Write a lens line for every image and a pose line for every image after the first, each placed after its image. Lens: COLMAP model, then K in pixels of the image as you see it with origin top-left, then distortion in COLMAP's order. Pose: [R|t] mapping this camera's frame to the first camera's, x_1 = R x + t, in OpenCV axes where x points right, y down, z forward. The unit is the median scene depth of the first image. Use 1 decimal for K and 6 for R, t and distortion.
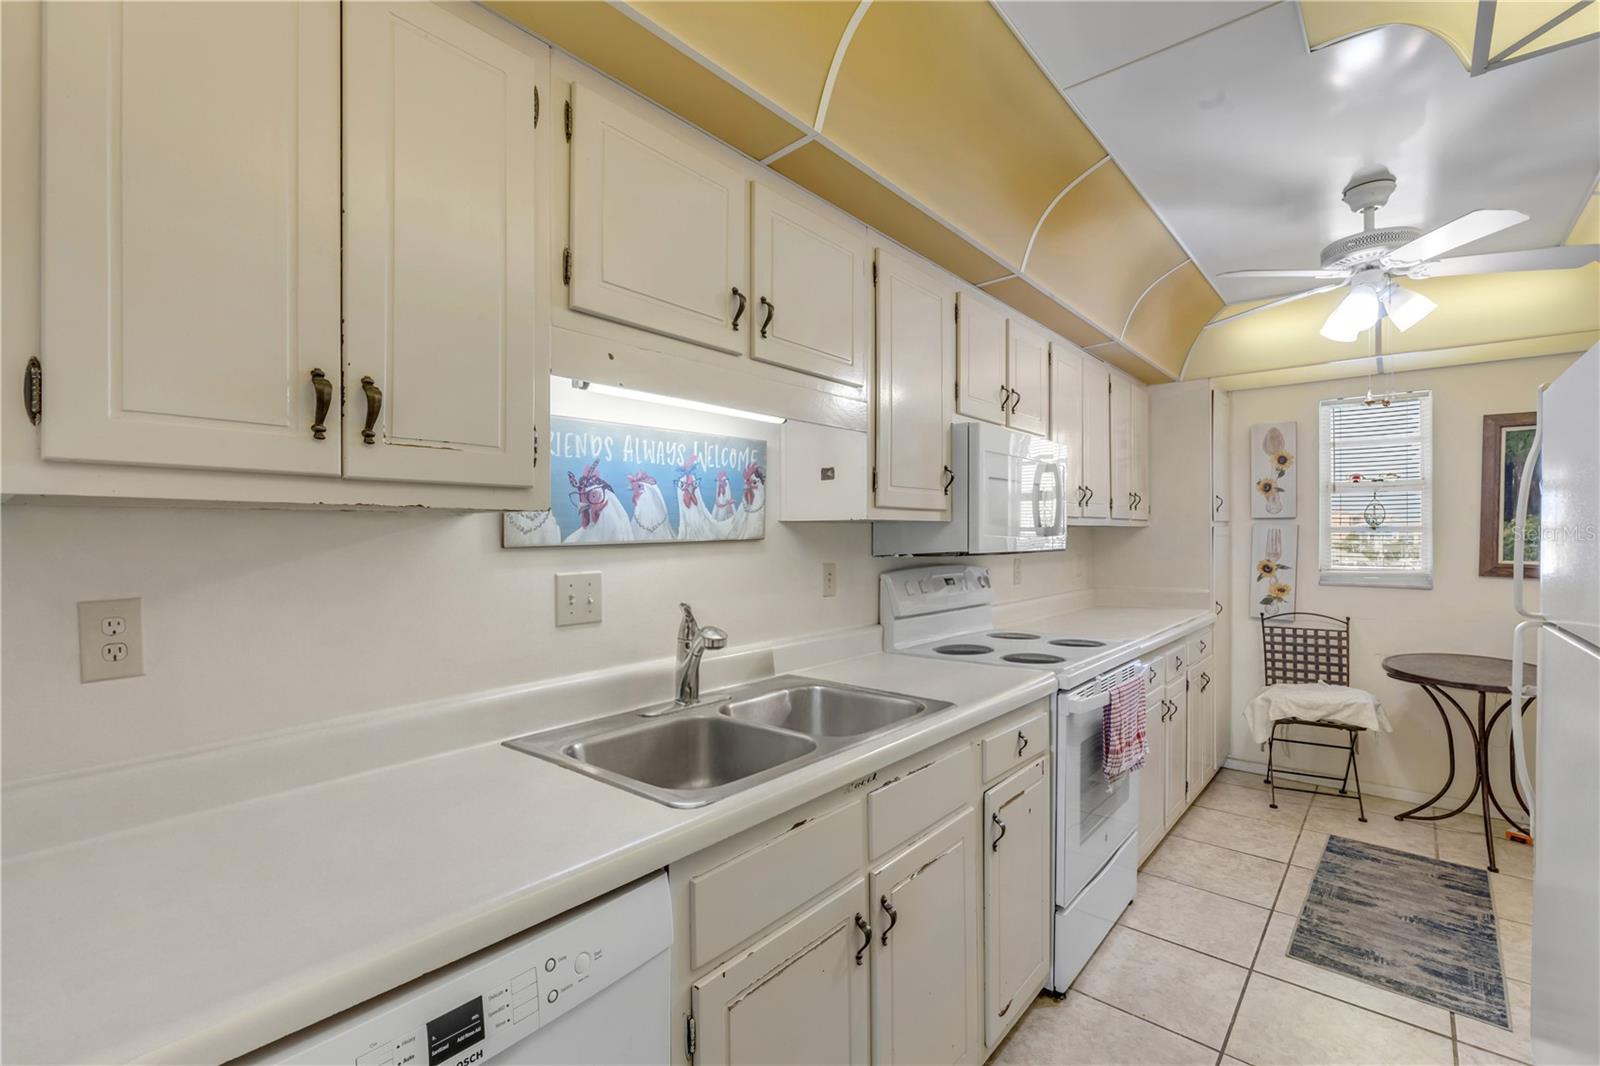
lens RADIAL K [[731.4, 0, 805.9], [0, 731.4, 533.3], [0, 0, 1]] dist [0.000869, -0.000109]
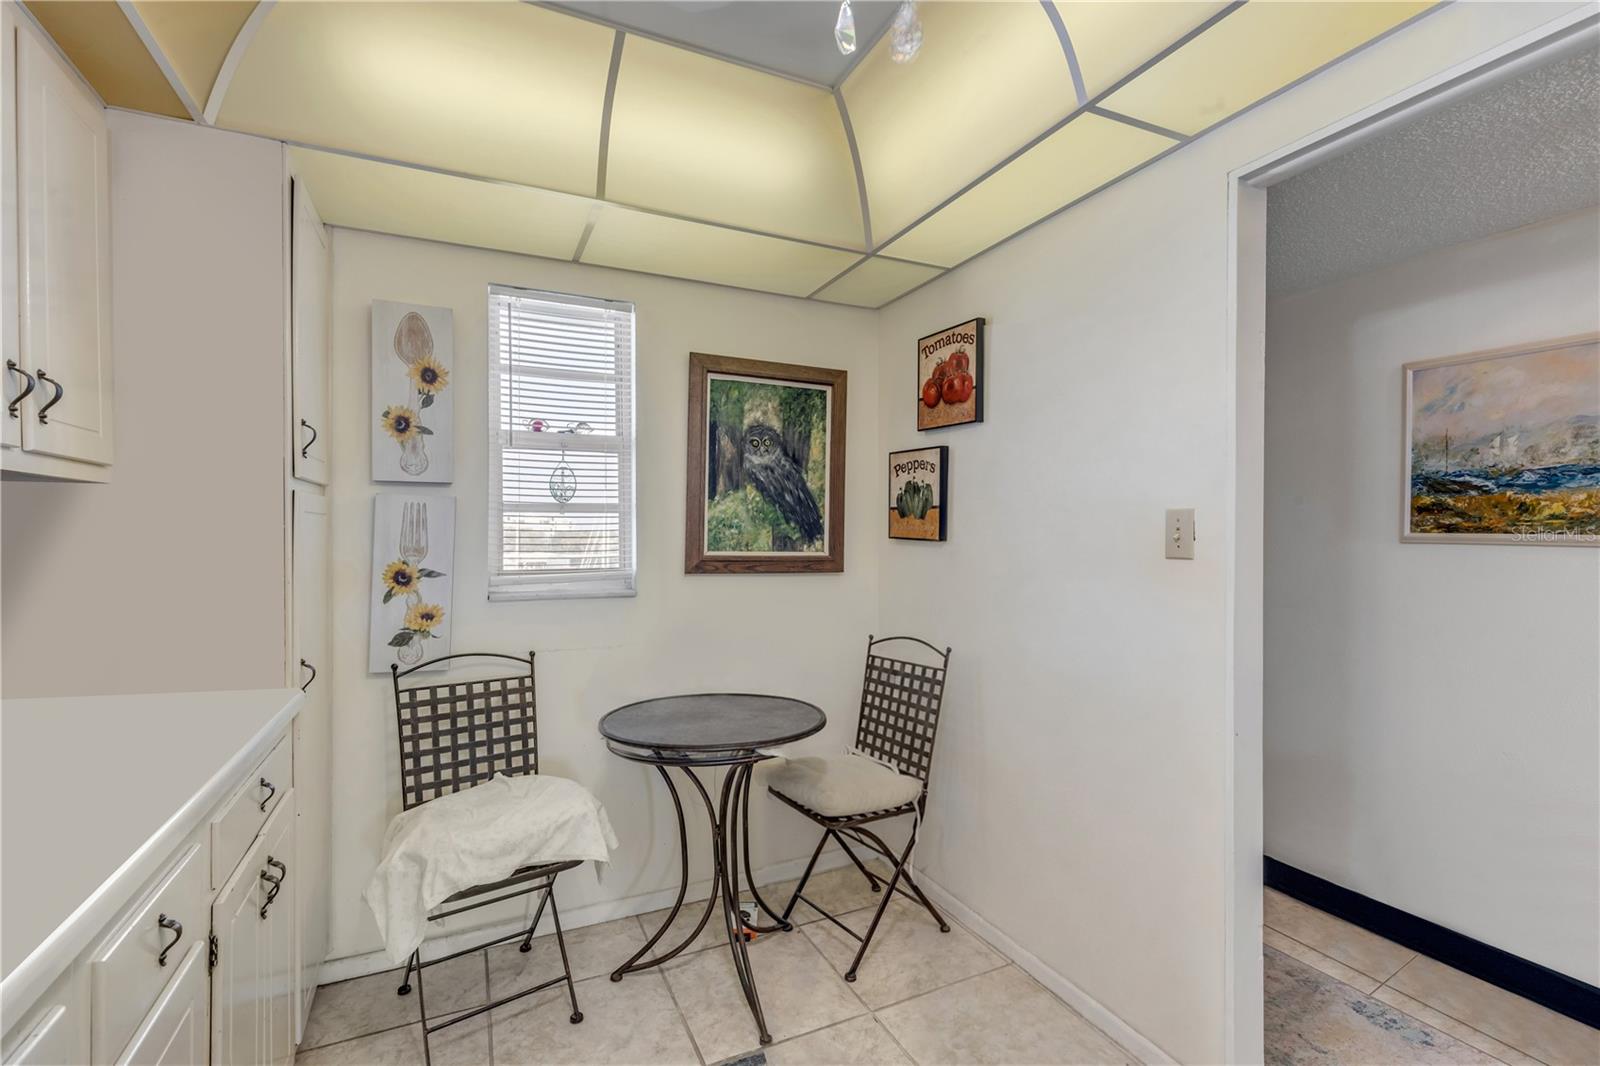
lens RADIAL K [[731.4, 0, 805.9], [0, 731.4, 533.3], [0, 0, 1]] dist [0.000869, -0.000109]
pose [[0.432772, -0.002883, 0.901499, 0.296536], [-0.002476, 0.999987, 0.004386, 0.013862], [-0.901500, -0.004130, 0.432759, 0.537668]]
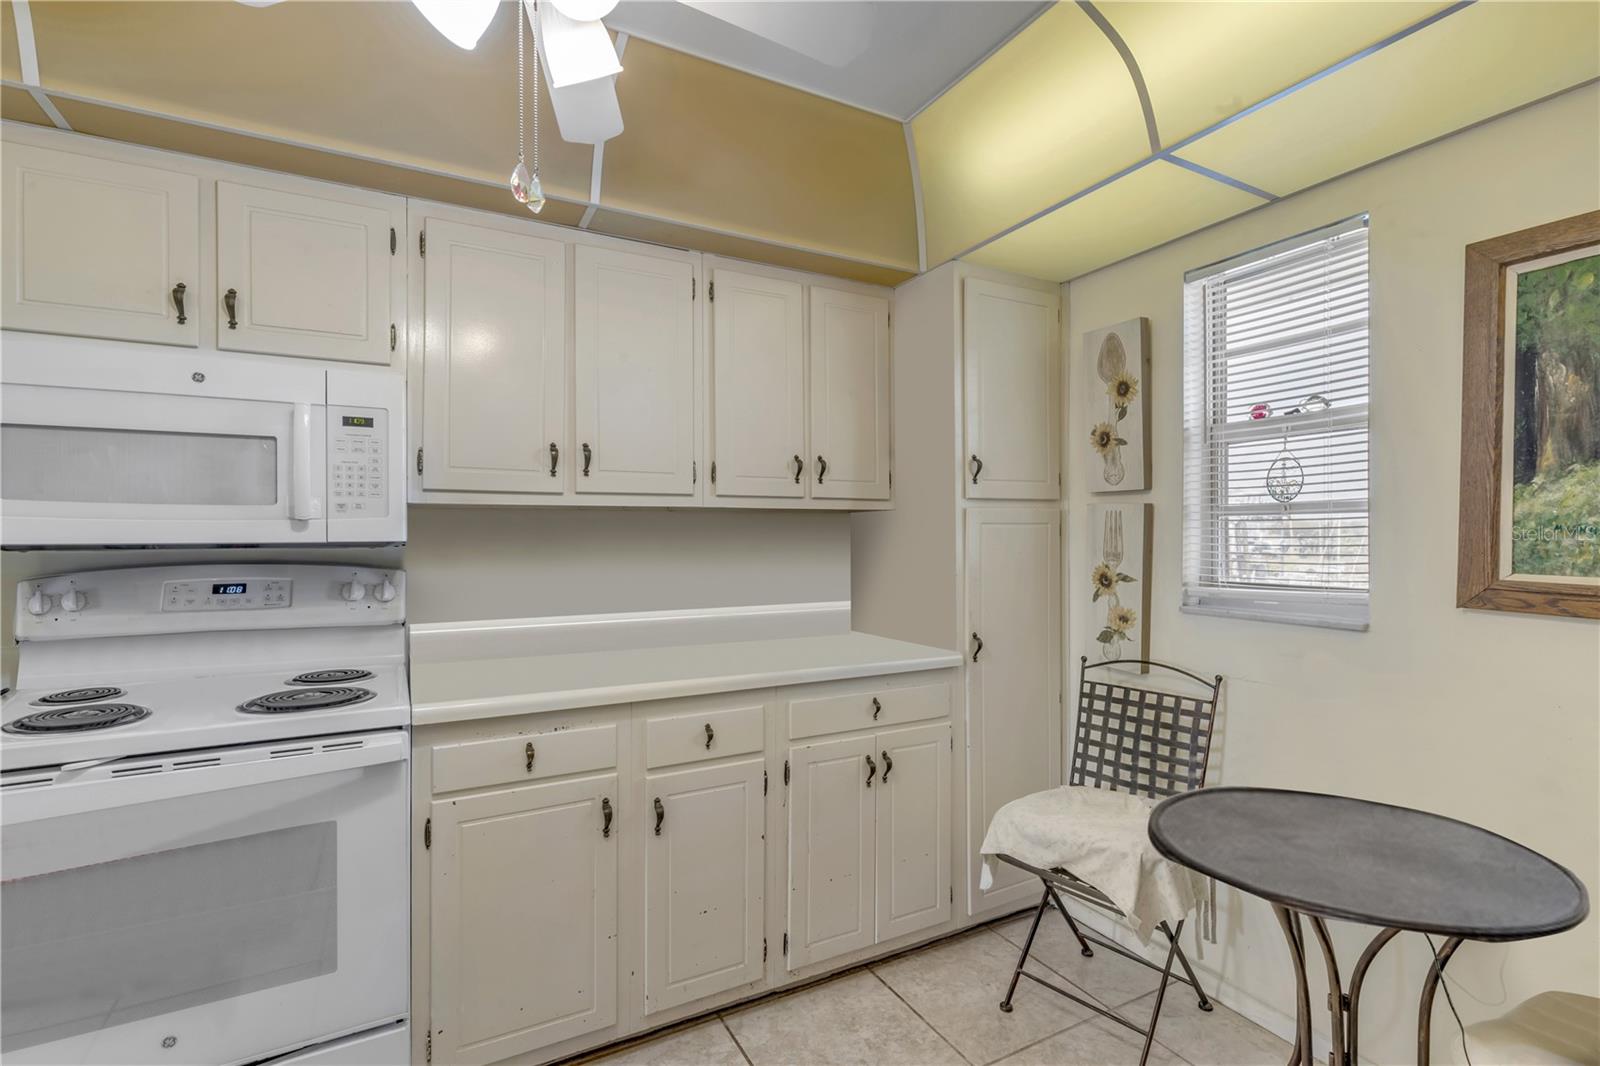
lens RADIAL K [[731.4, 0, 805.9], [0, 731.4, 533.3], [0, 0, 1]] dist [0.000869, -0.000109]
pose [[0.919929, -0.005909, -0.392041, 0.675658], [0.008174, 0.999958, 0.004110, 0.007550], [0.392000, -0.006985, 0.919938, 0.400474]]
